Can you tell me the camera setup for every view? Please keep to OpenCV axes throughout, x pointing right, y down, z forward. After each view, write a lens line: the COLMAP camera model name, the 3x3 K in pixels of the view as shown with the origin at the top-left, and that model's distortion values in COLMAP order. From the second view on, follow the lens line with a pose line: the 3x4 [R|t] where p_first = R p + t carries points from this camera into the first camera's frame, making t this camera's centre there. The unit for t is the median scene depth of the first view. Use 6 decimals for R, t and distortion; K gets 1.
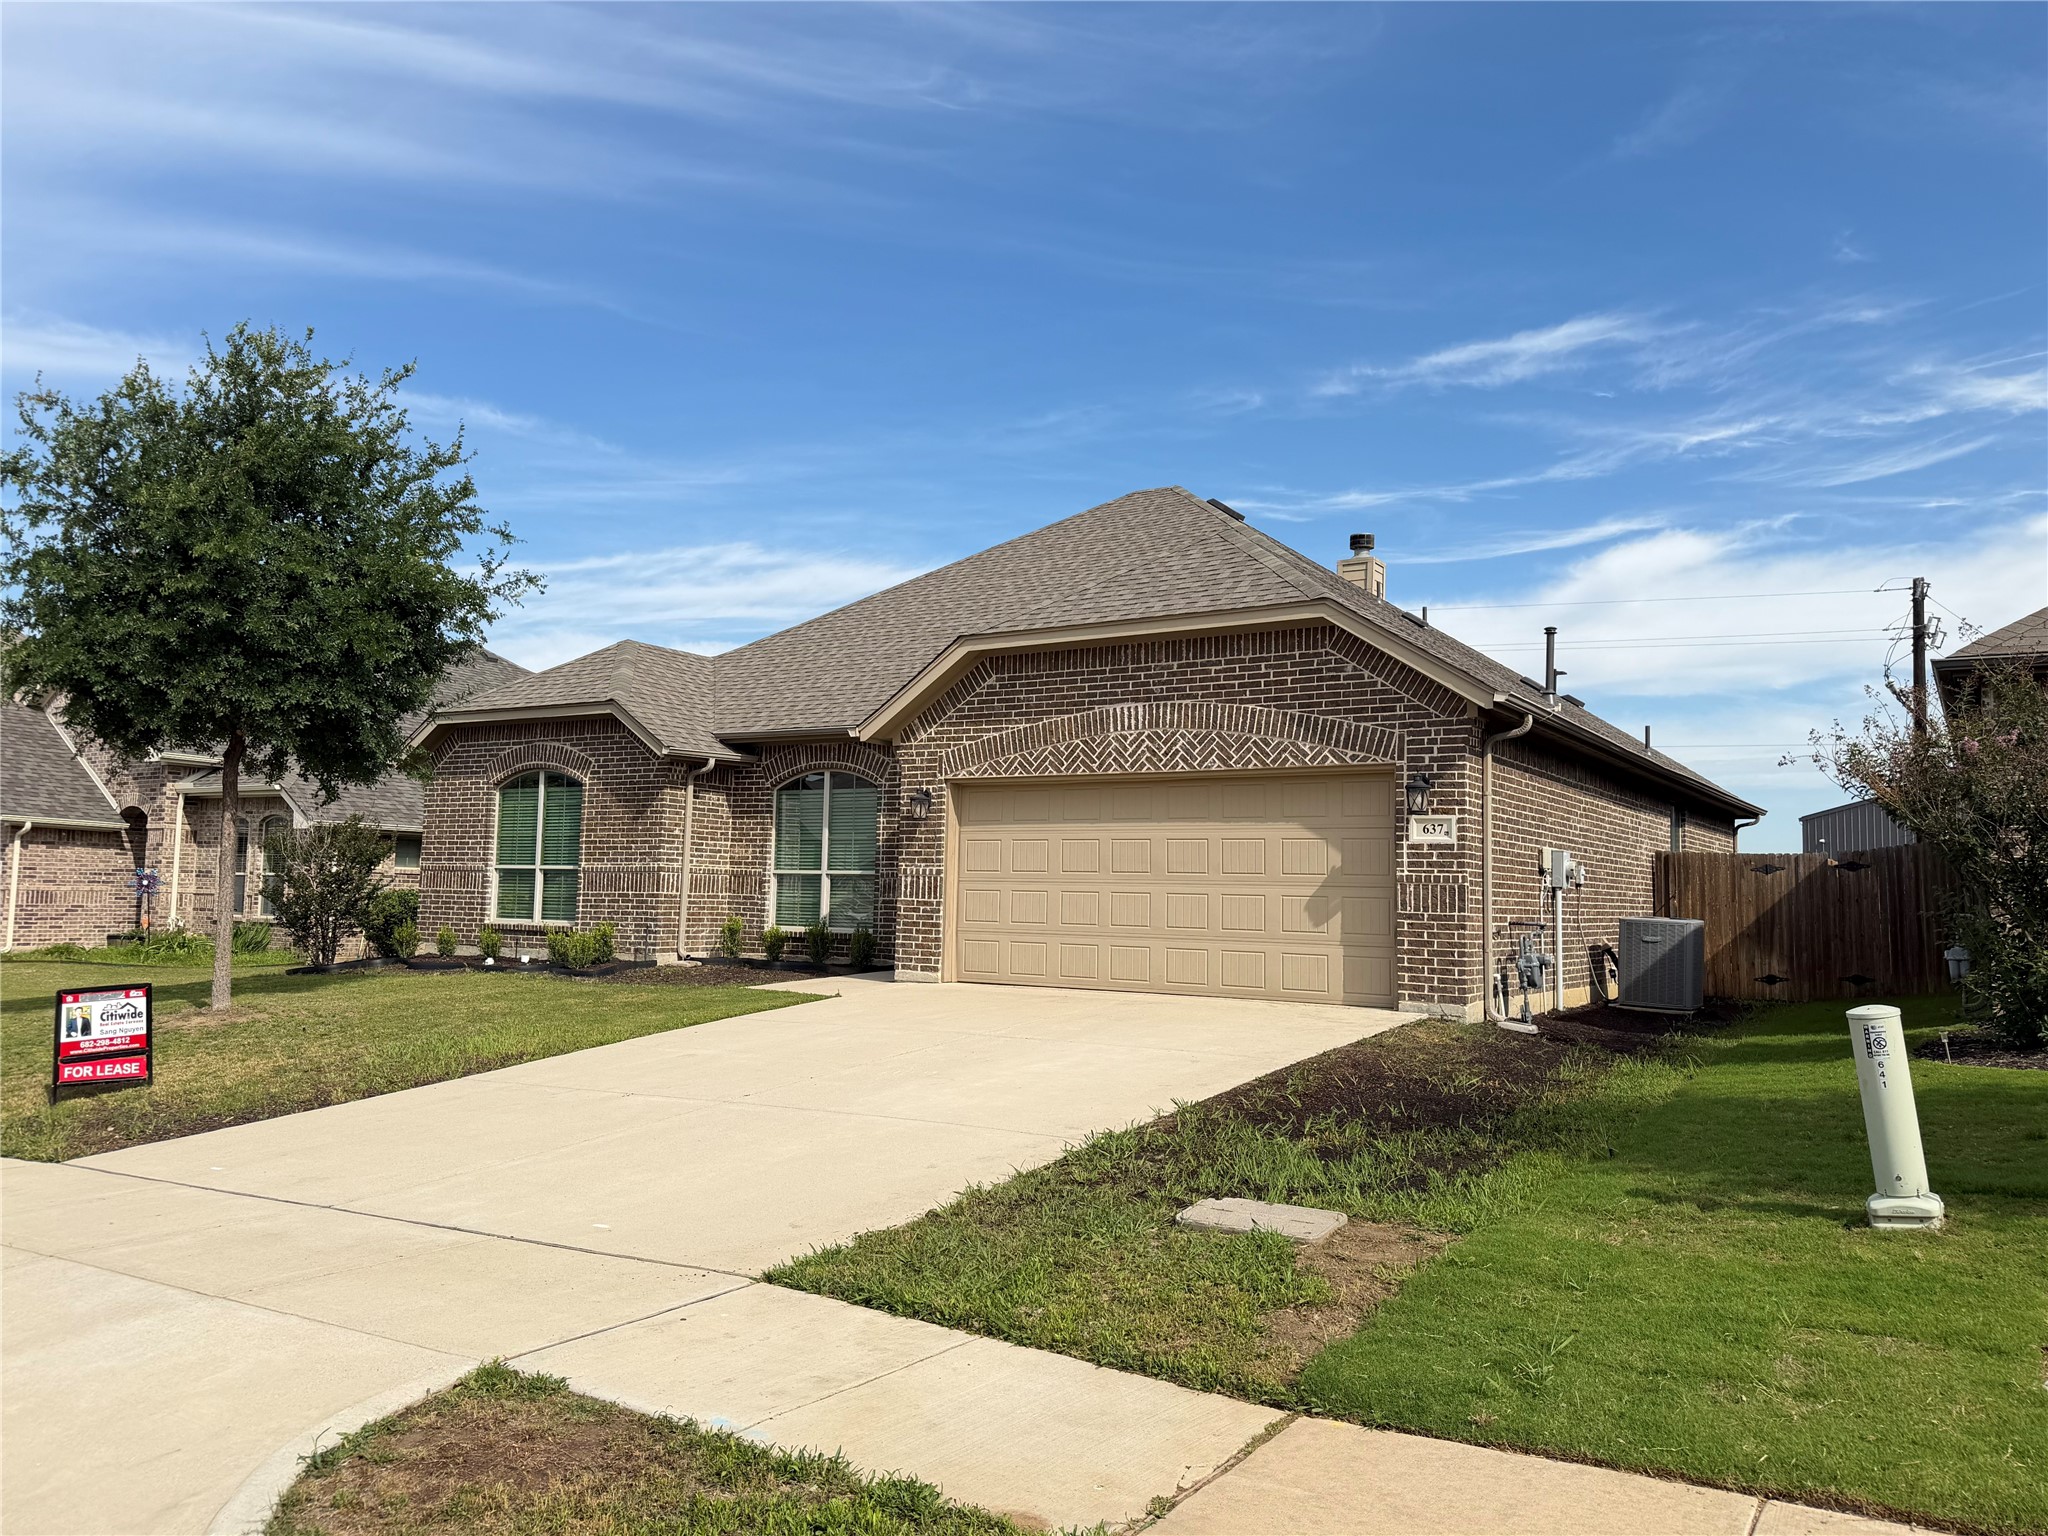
lens RADIAL K [[1476.3, 0, 1024.0], [0, 1476.3, 768.0], [0, 0, 1]] dist [0.130742, -0.000433]
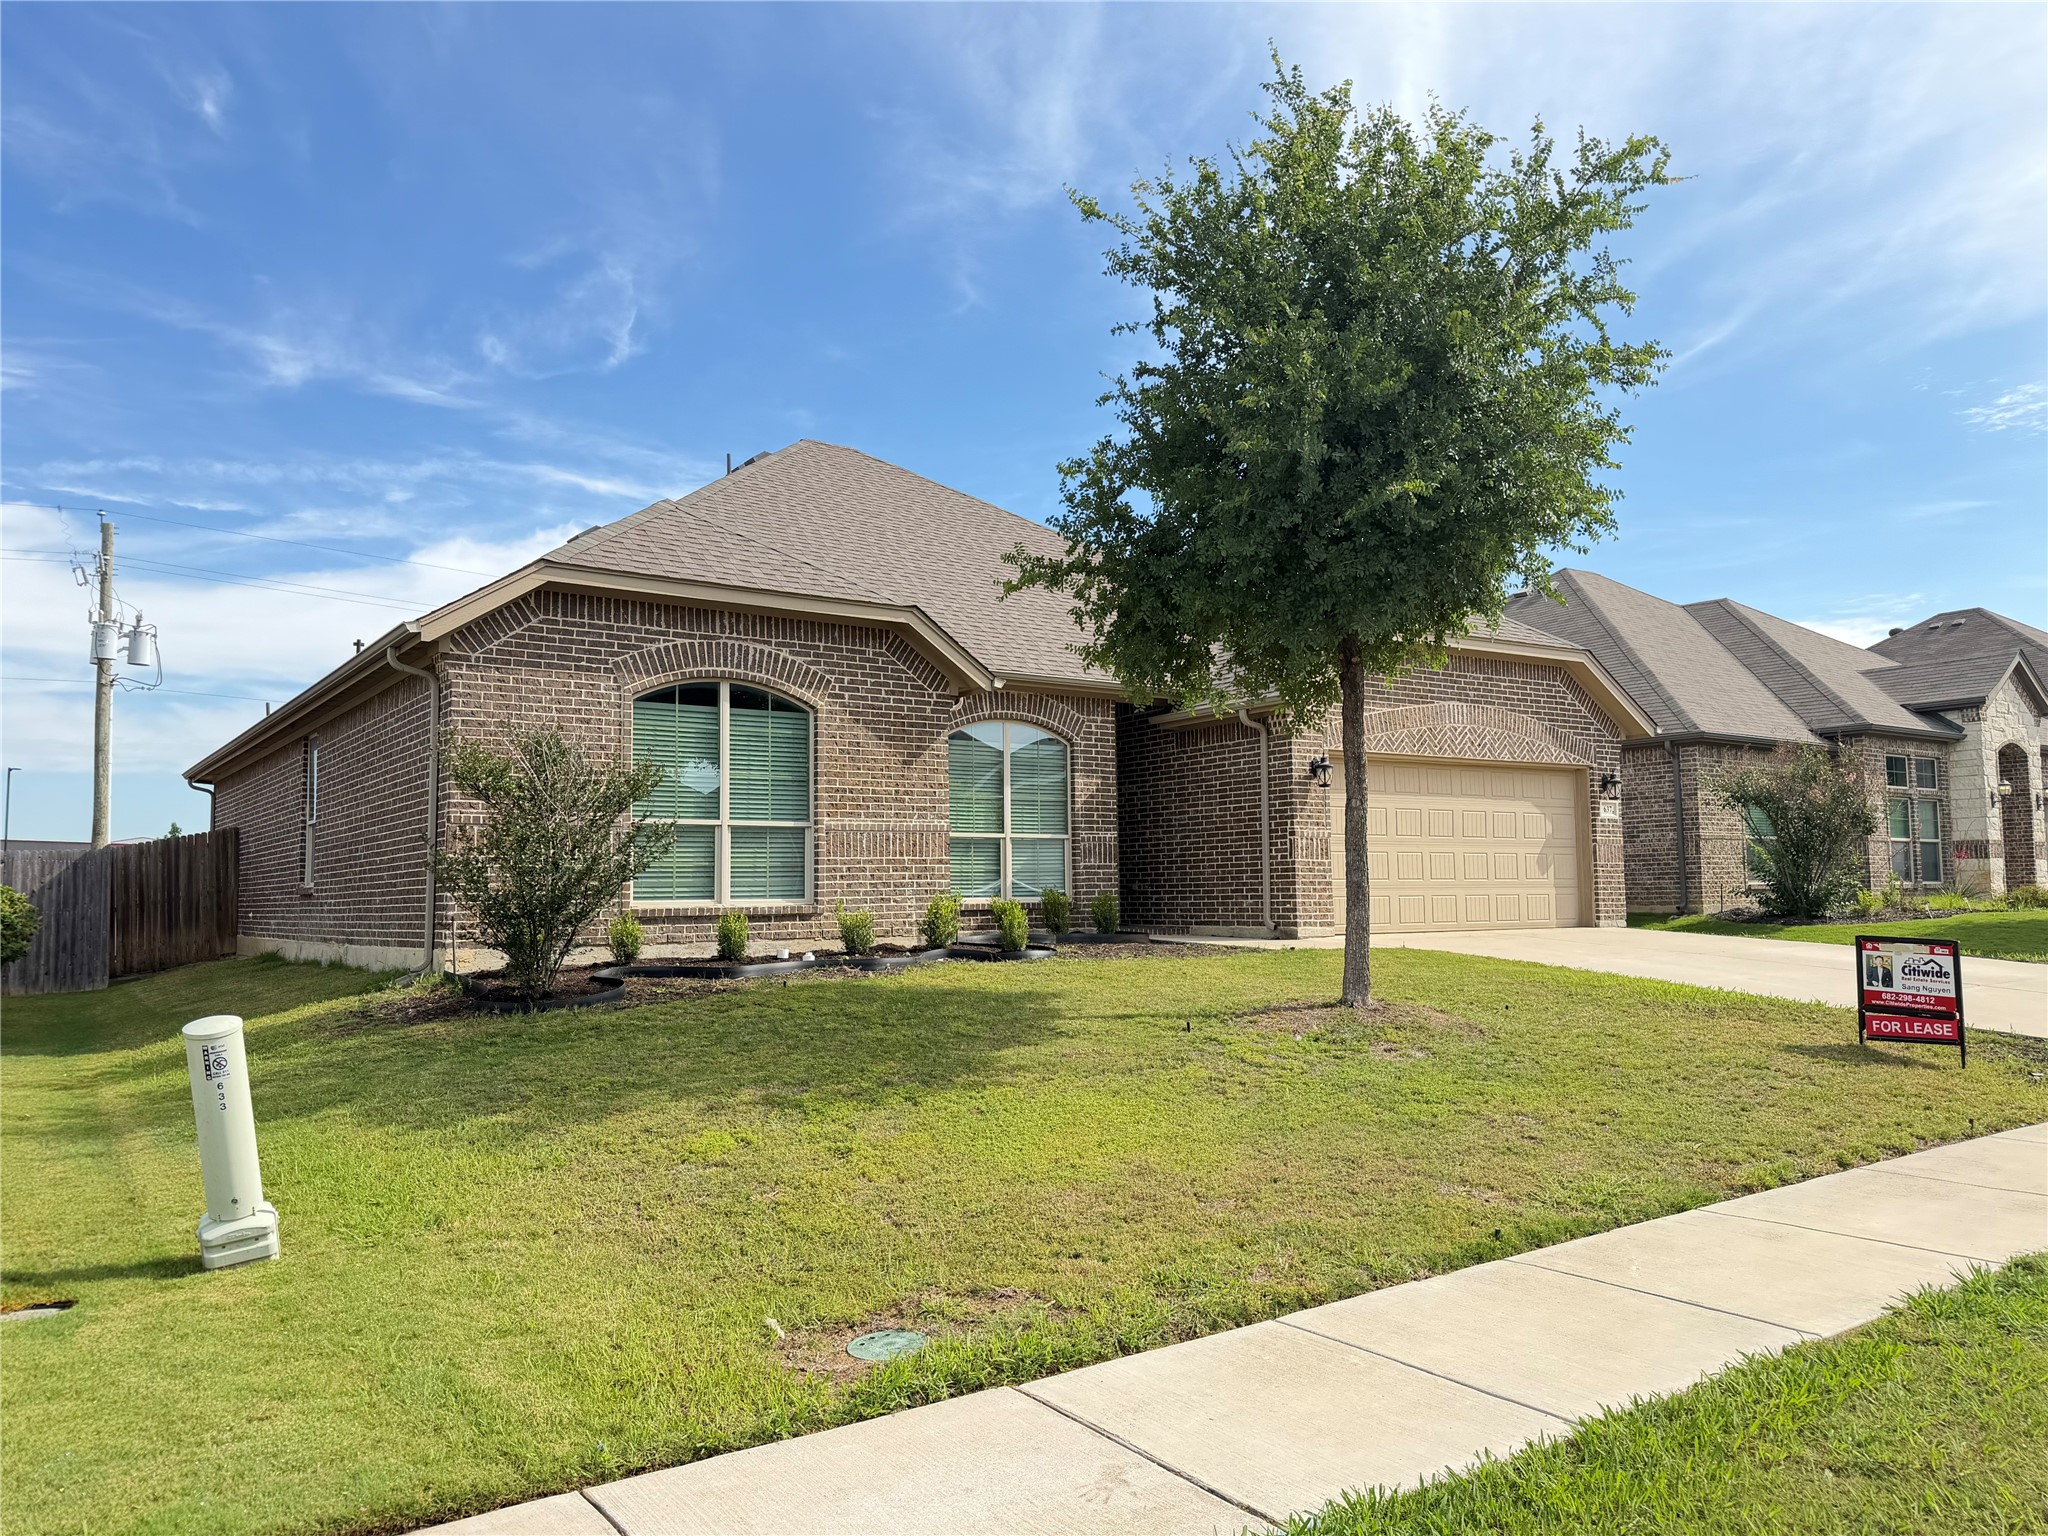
lens RADIAL K [[1483.8, 0, 1027.5], [0, 1483.8, 747.9], [0, 0, 1]] dist [0.037115, -0.004195]
pose [[0.387769, 0.066788, 0.919334, -1.208710], [-0.060393, 0.997069, -0.046962, 0.075094], [-0.919776, -0.037311, 0.390666, 0.821985]]
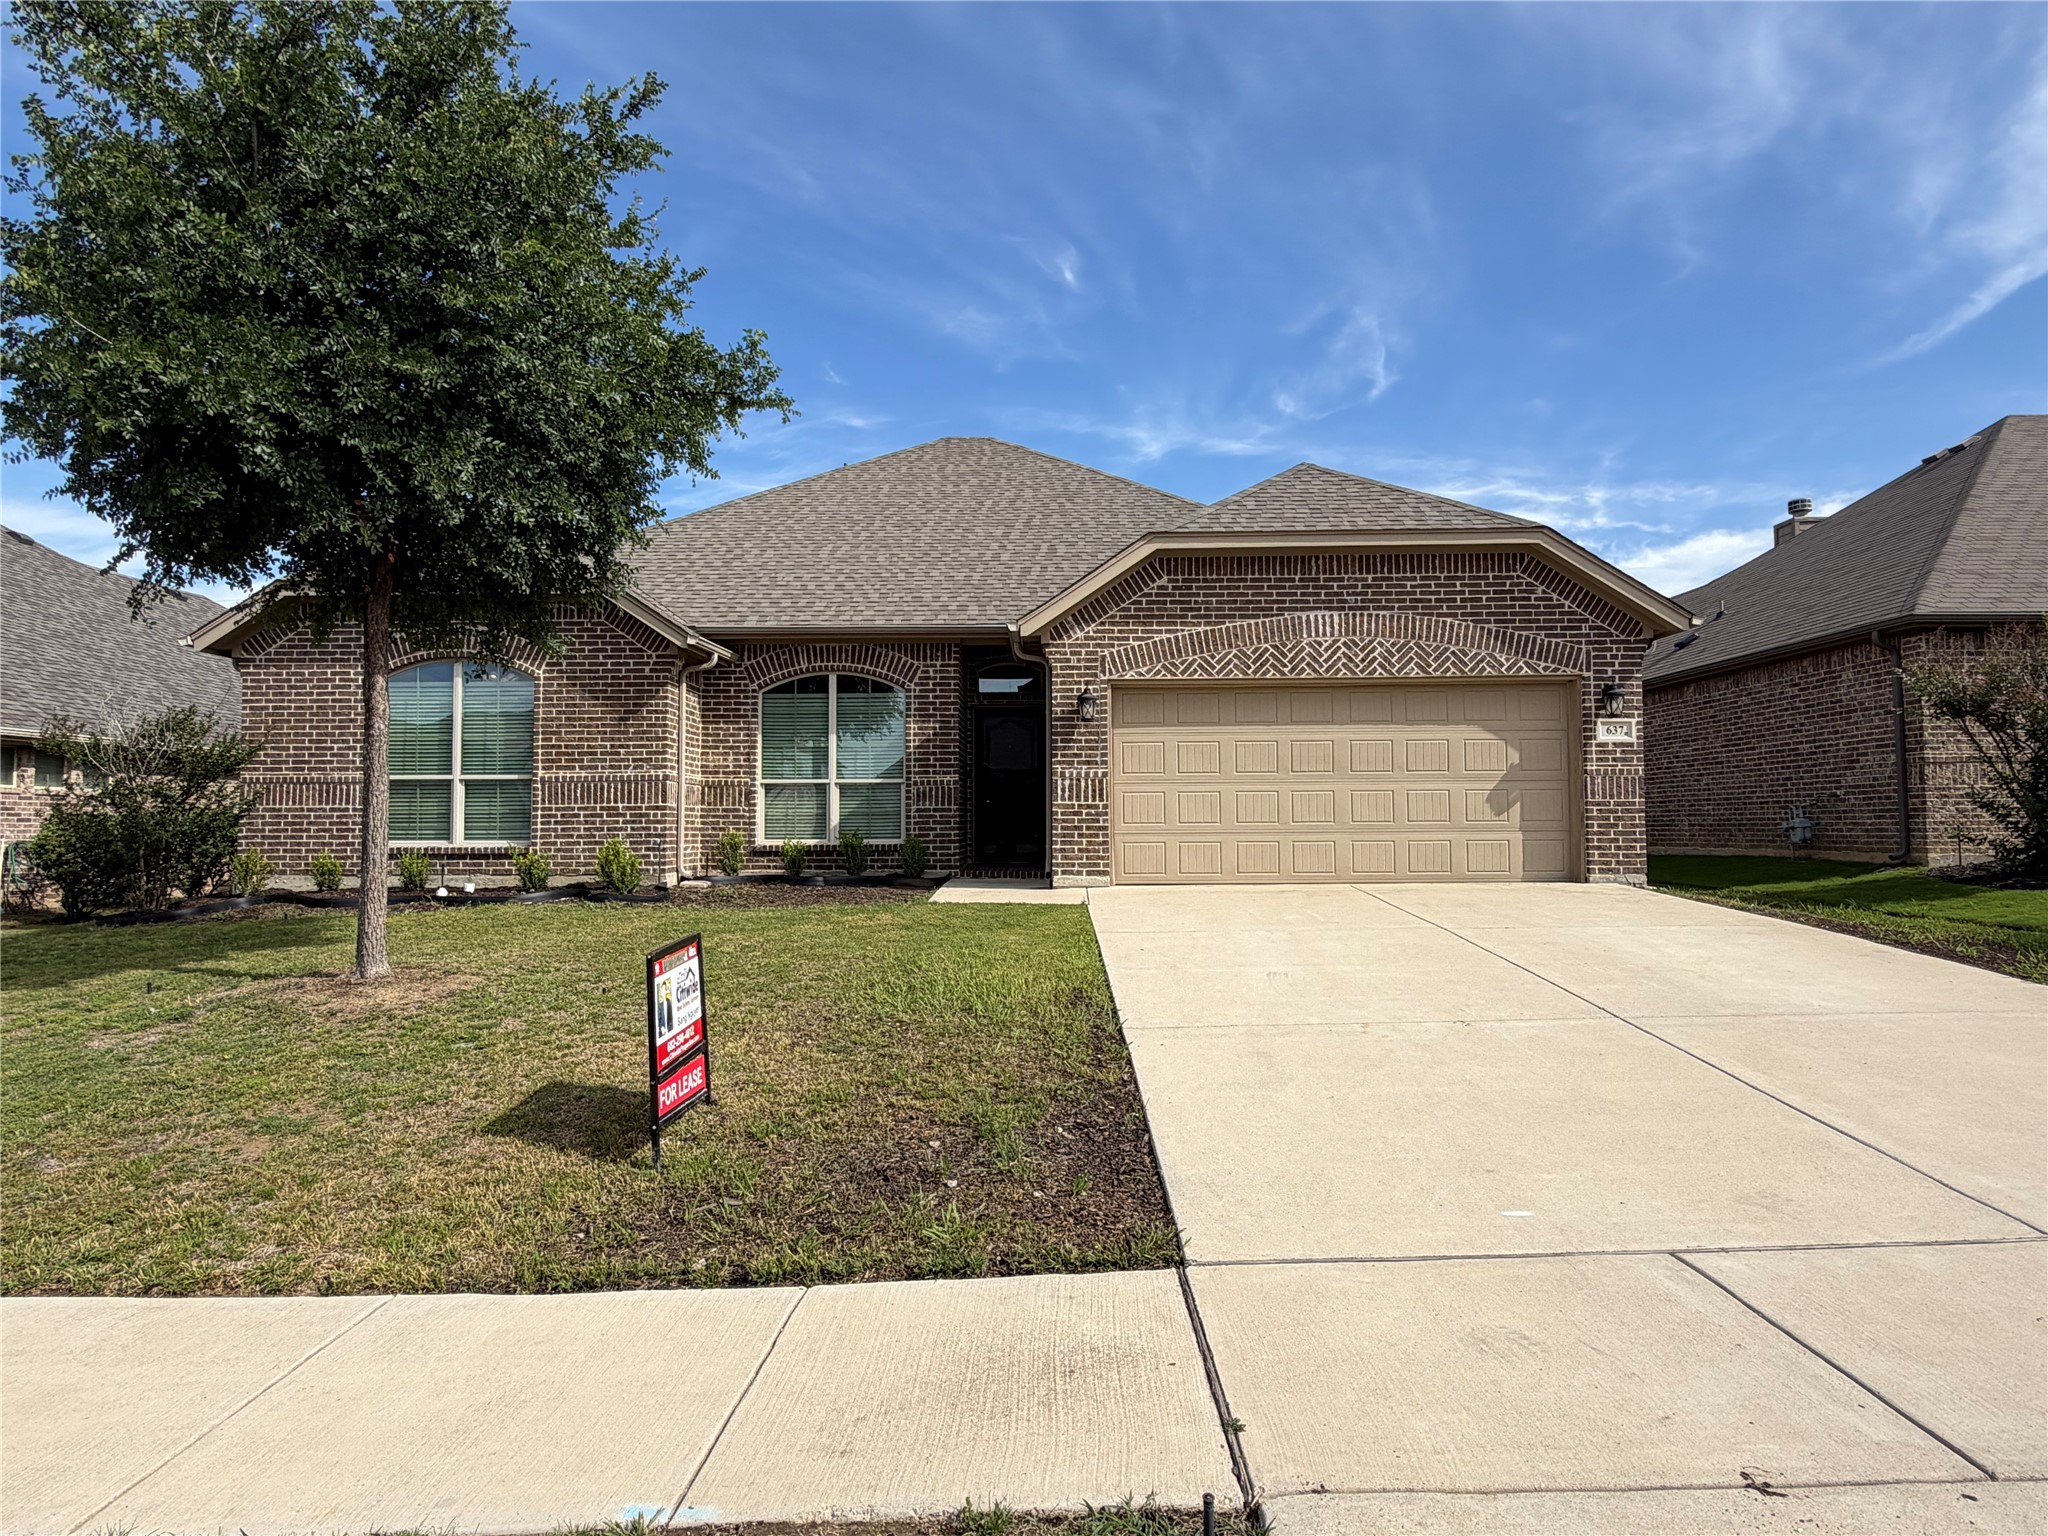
lens RADIAL K [[1162.9, 0, 1024.0], [0, 1162.9, 768.0], [0, 0, 1]] dist [-0.000794, 0.000728]
pose [[0.848424, 0.001992, 0.529314, -0.536890], [-0.022857, 0.999198, 0.032876, 0.044478], [-0.528824, -0.039991, 0.847789, 0.396874]]
